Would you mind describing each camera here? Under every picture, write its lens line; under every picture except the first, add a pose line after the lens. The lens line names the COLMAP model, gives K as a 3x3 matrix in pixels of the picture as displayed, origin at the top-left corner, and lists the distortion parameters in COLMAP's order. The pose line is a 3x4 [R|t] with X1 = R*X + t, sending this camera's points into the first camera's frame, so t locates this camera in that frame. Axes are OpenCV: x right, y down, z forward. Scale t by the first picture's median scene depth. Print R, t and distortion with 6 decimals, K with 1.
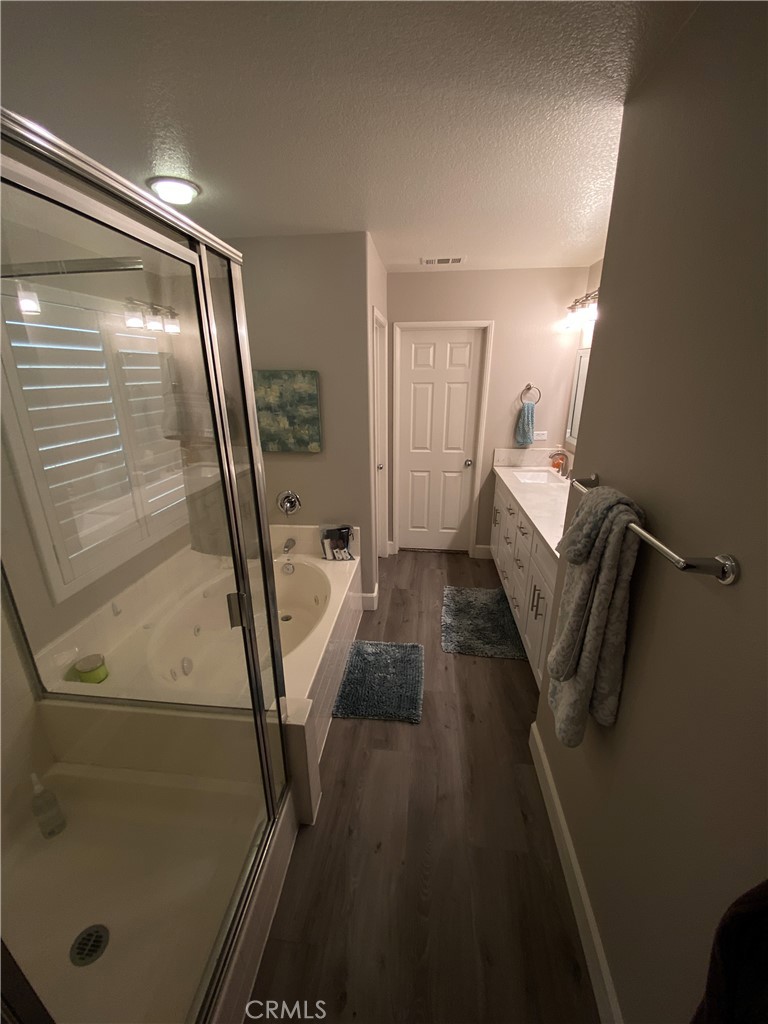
lens RADIAL K [[414.0, 0, 380.6], [0, 414.0, 515.7], [0, 0, 1]] dist [-0.004137, -0.006401]
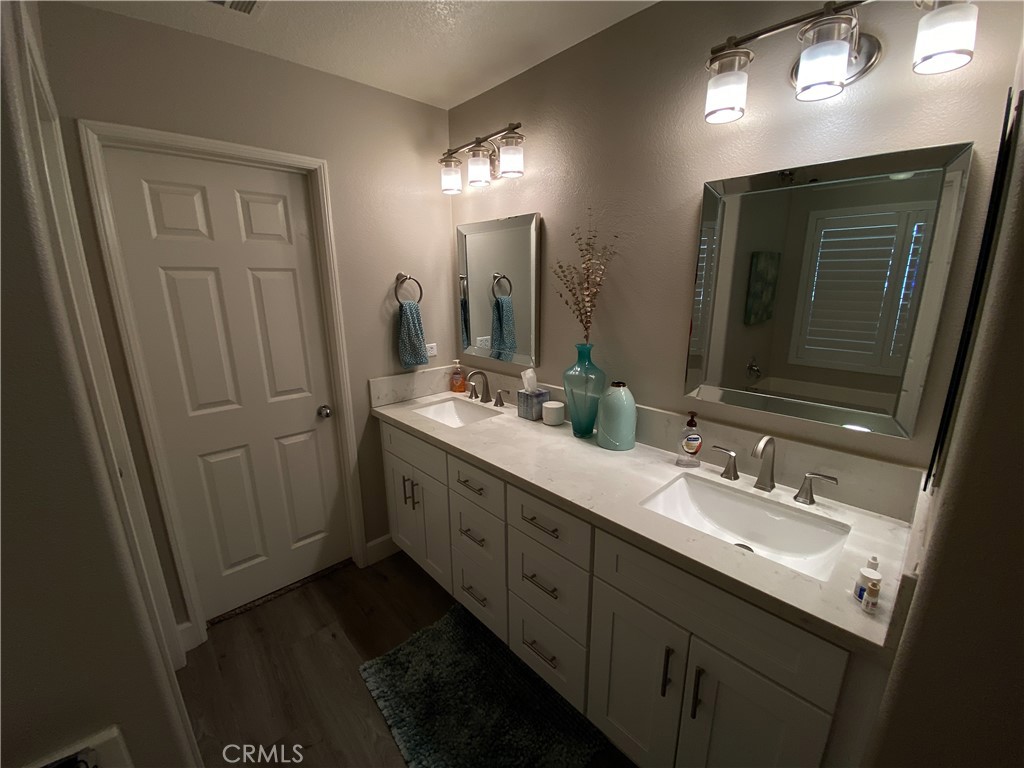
lens RADIAL K [[414.0, 0, 523.2], [0, 414.0, 386.4], [0, 0, 1]] dist [-0.004137, -0.006401]
pose [[0.649849, -0.176128, 0.739375, -0.020065], [0.252194, 0.967636, 0.008845, -0.101428], [-0.717003, 0.180718, 0.673236, 0.441911]]
